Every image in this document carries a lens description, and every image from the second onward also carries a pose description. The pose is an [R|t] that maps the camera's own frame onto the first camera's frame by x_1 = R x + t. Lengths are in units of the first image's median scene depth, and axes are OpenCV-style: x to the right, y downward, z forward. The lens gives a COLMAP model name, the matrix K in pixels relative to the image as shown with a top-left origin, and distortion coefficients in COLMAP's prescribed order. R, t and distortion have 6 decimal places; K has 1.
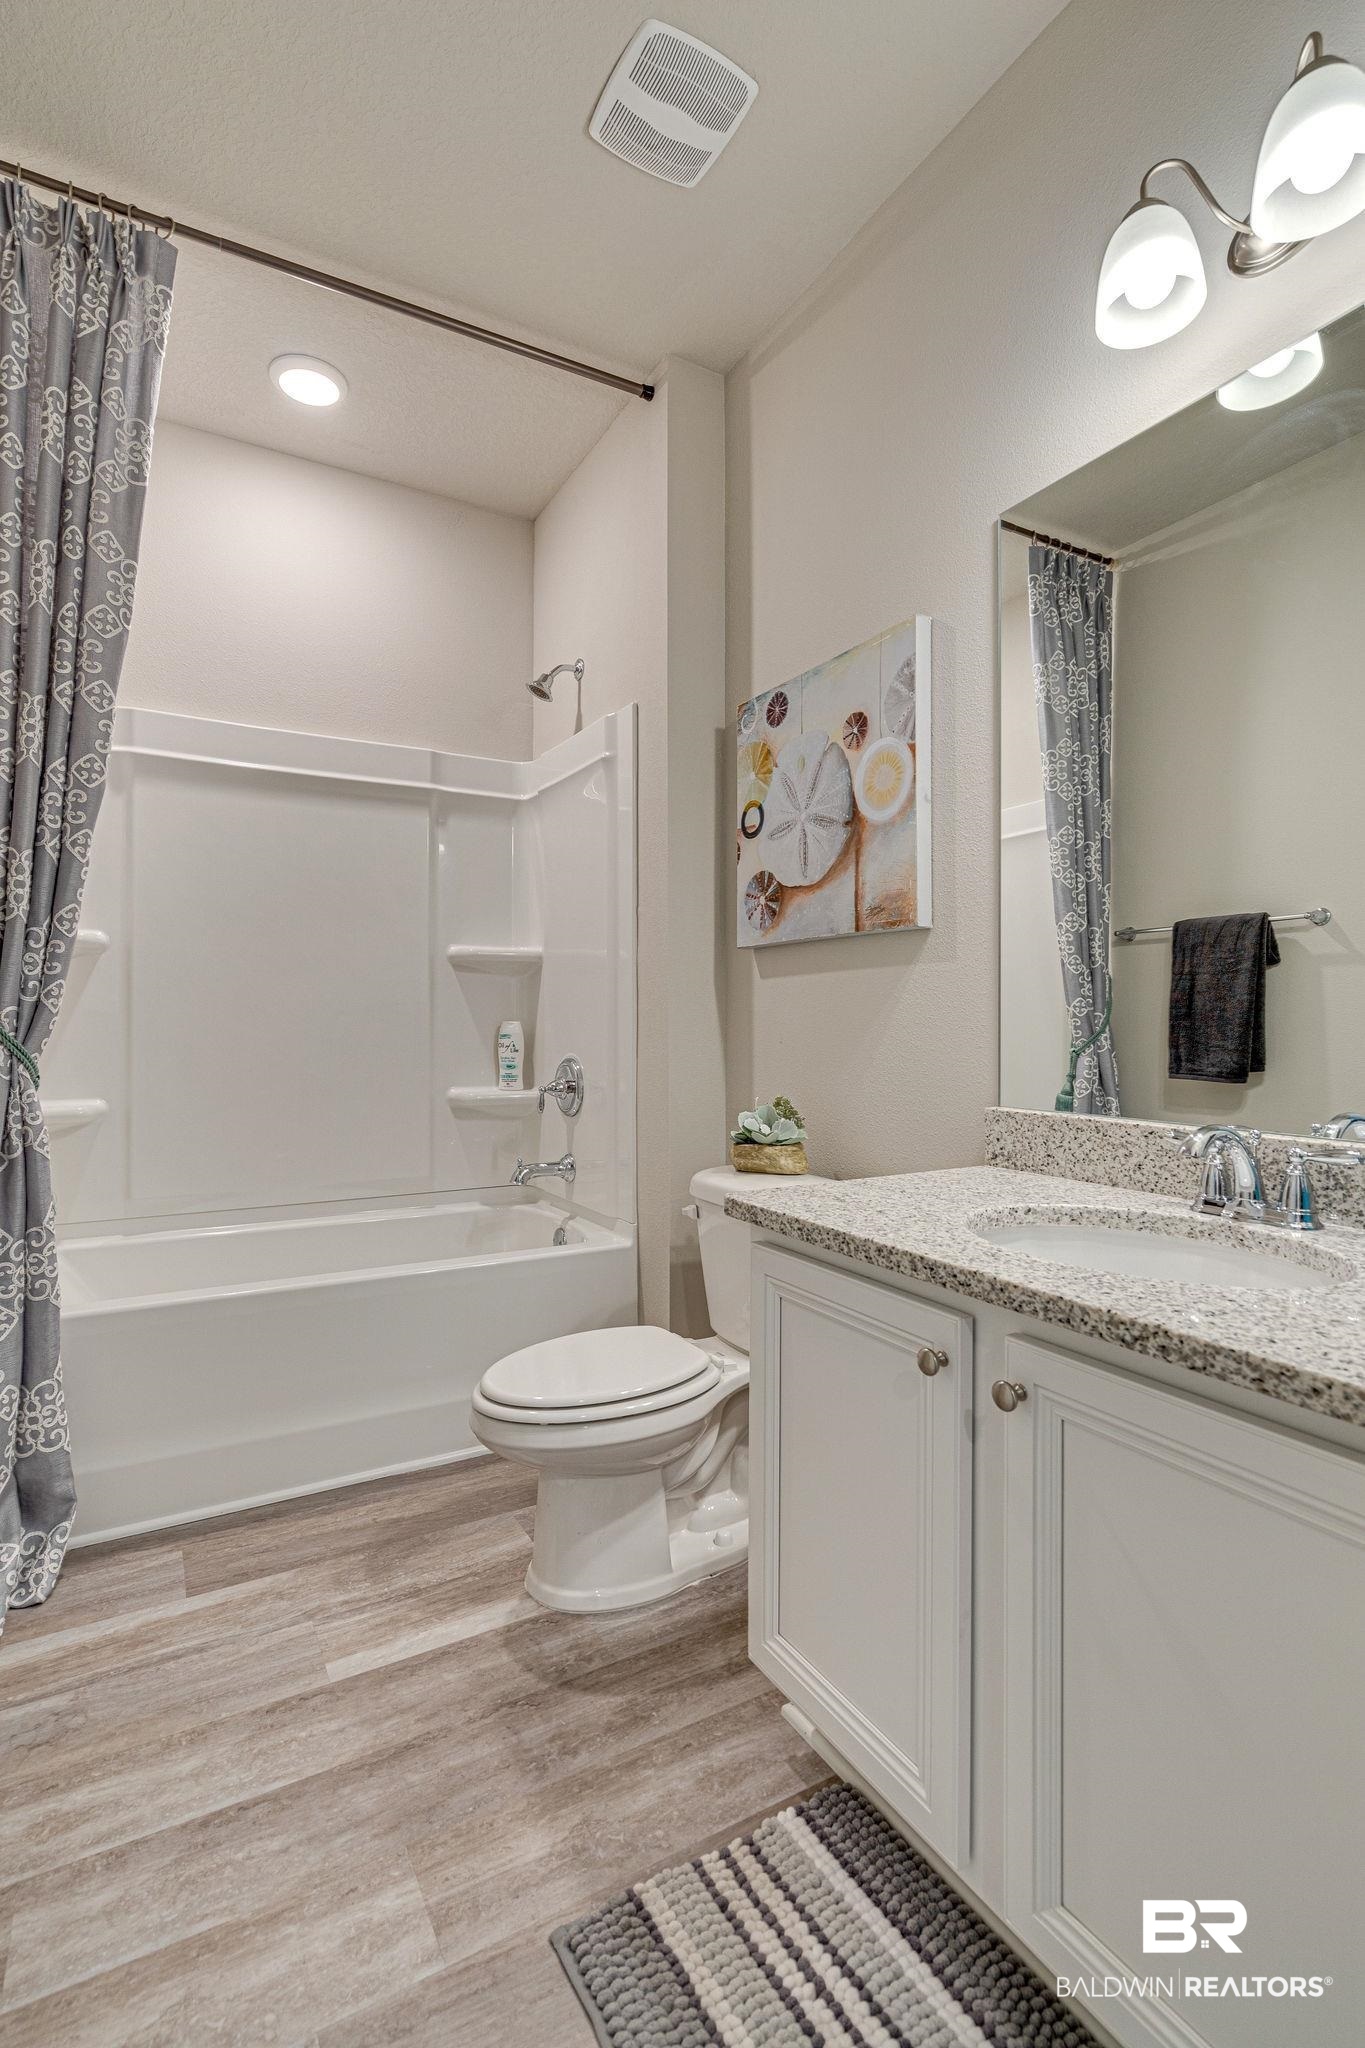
lens RADIAL K [[932.4, 0, 694.8], [0, 932.4, 1015.1], [0, 0, 1]] dist [-0.000542, 0.000507]
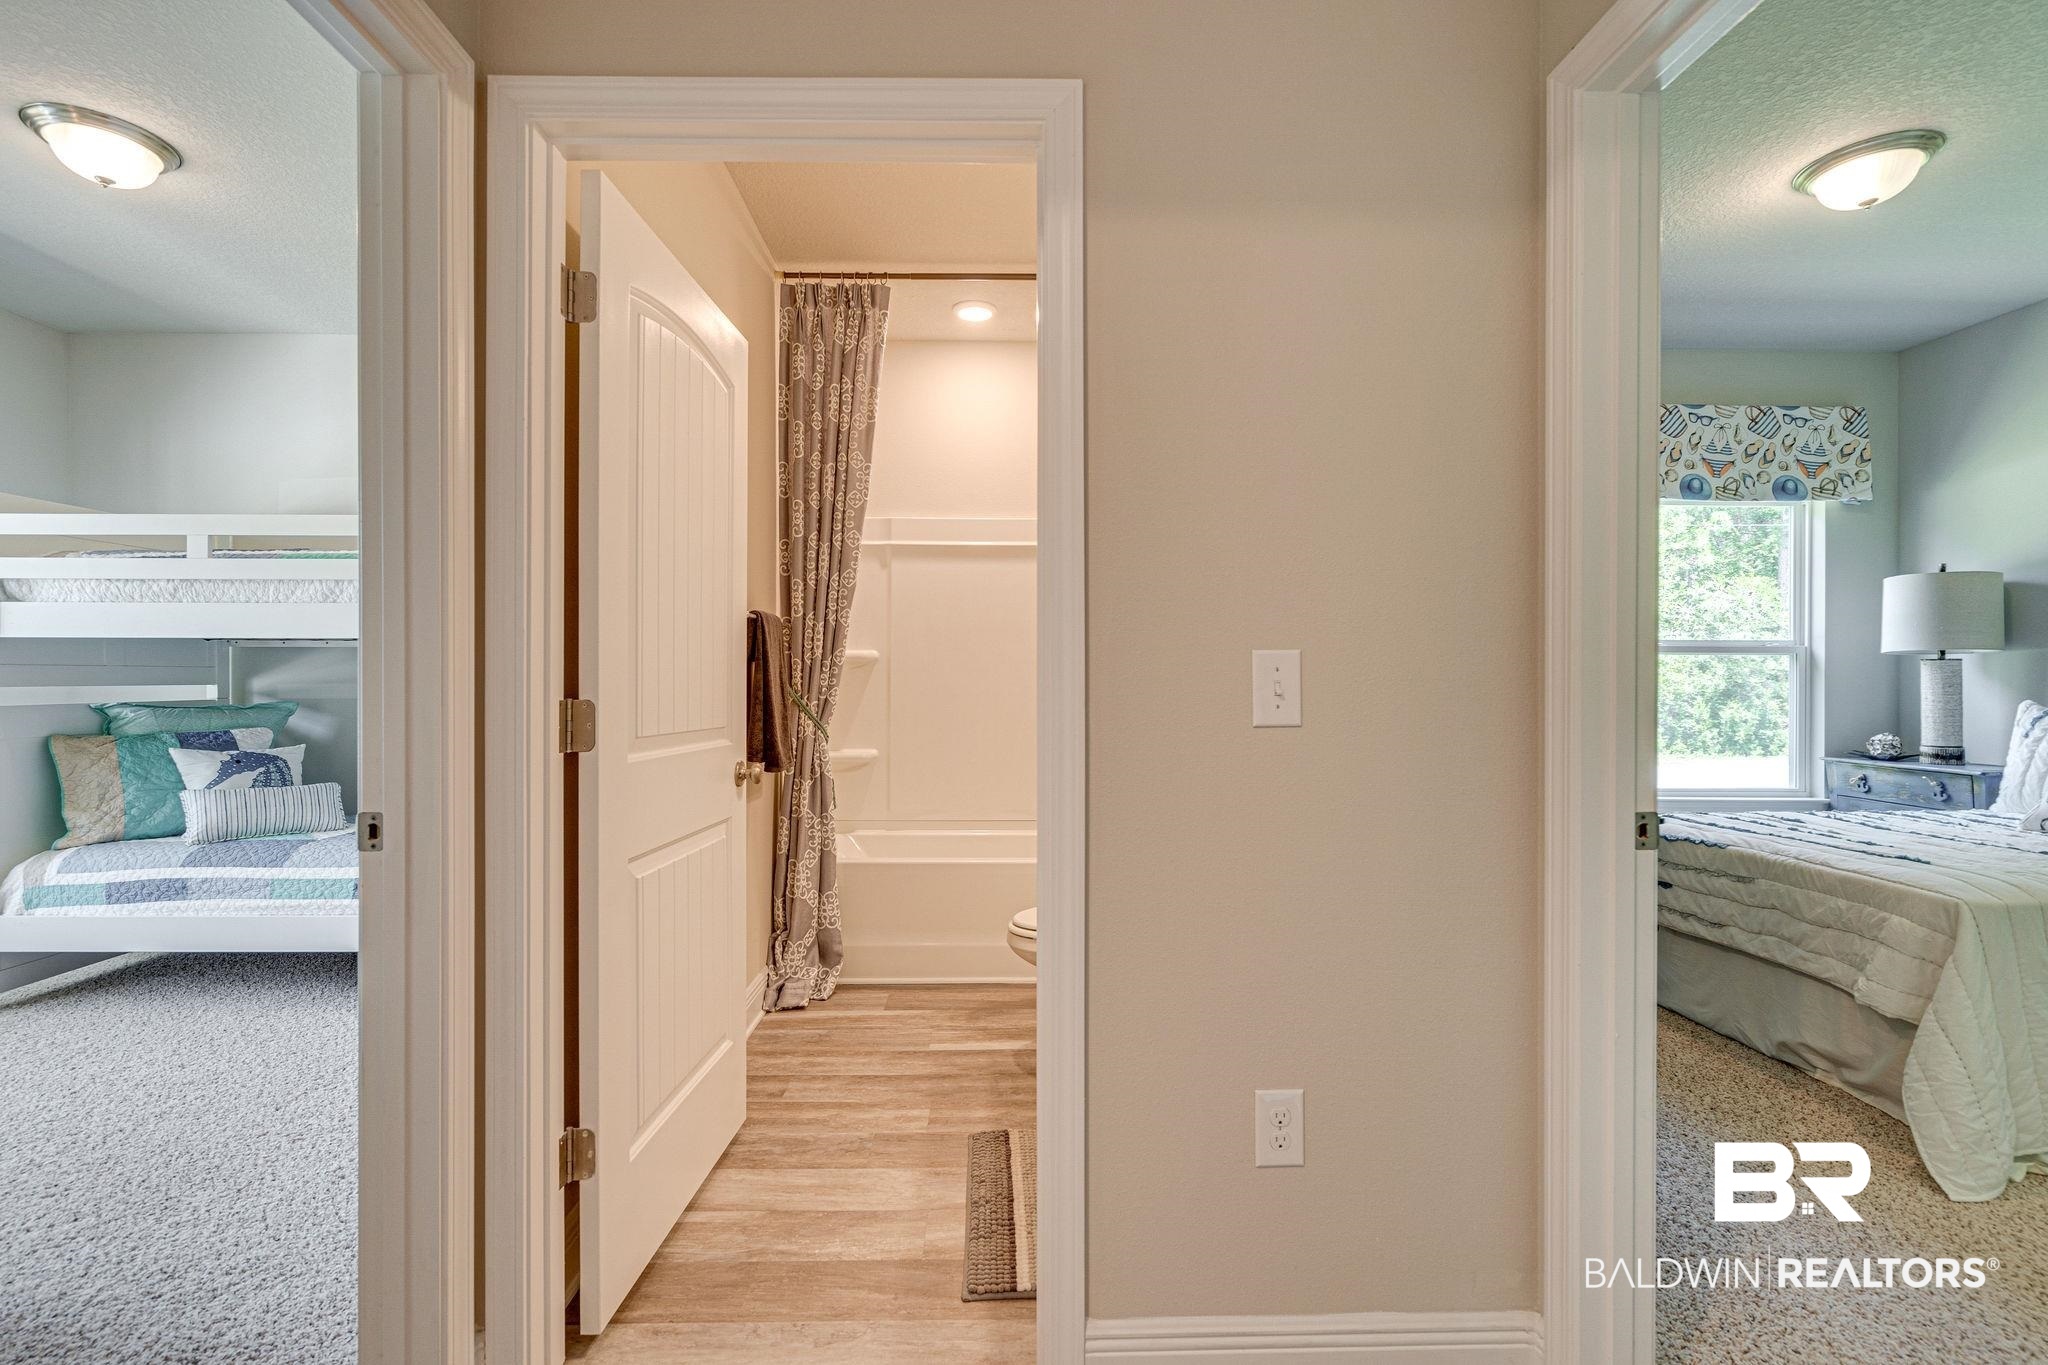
lens RADIAL K [[932.4, 0, 1011.6], [0, 932.4, 681.4], [0, 0, 1]] dist [-0.000542, 0.000507]
pose [[0.870168, 0.003338, -0.492744, 0.606621], [-0.001747, 0.999992, 0.003688, -0.058845], [0.492753, -0.002348, 0.870166, -0.521389]]
